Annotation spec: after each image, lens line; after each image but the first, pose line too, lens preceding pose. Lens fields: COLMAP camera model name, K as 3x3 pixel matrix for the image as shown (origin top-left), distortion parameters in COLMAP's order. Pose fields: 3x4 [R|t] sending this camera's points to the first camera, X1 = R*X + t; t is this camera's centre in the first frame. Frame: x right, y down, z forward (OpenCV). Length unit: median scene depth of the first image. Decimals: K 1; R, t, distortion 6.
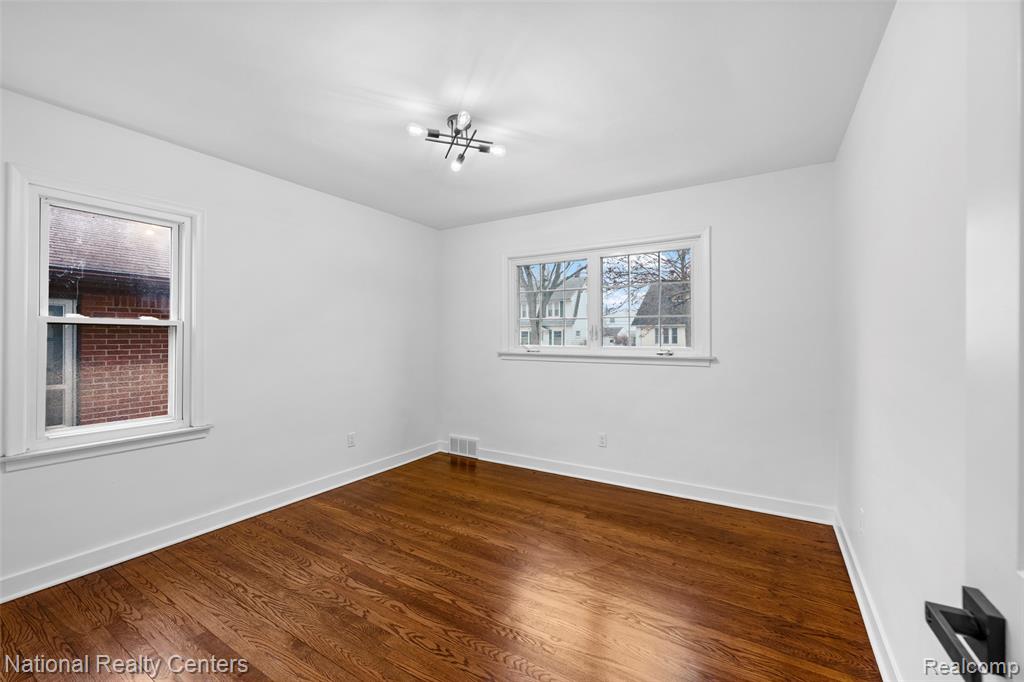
lens RADIAL K [[415.3, 0, 517.0], [0, 415.3, 334.6], [0, 0, 1]] dist [0.001558, 0.000375]
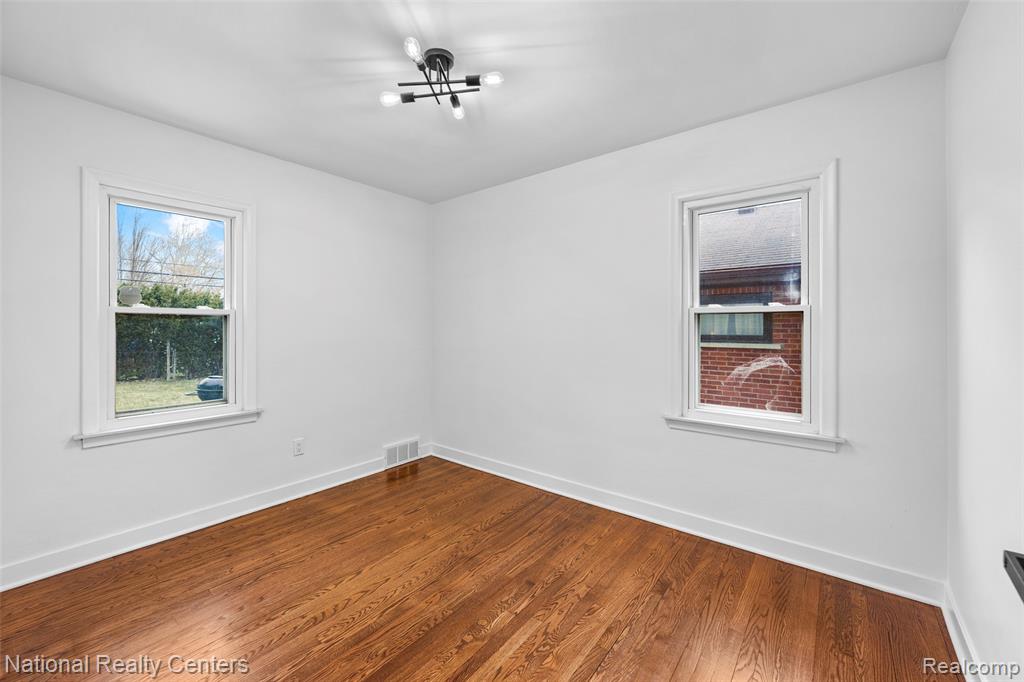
lens RADIAL K [[415.3, 0, 512.5], [0, 415.3, 328.3], [0, 0, 1]] dist [0.001558, 0.000375]
pose [[0.992670, 0.000713, -0.120856, 0.072815], [0.000768, 0.999925, 0.012211, 0.001275], [0.120856, -0.012214, 0.992595, 0.119028]]
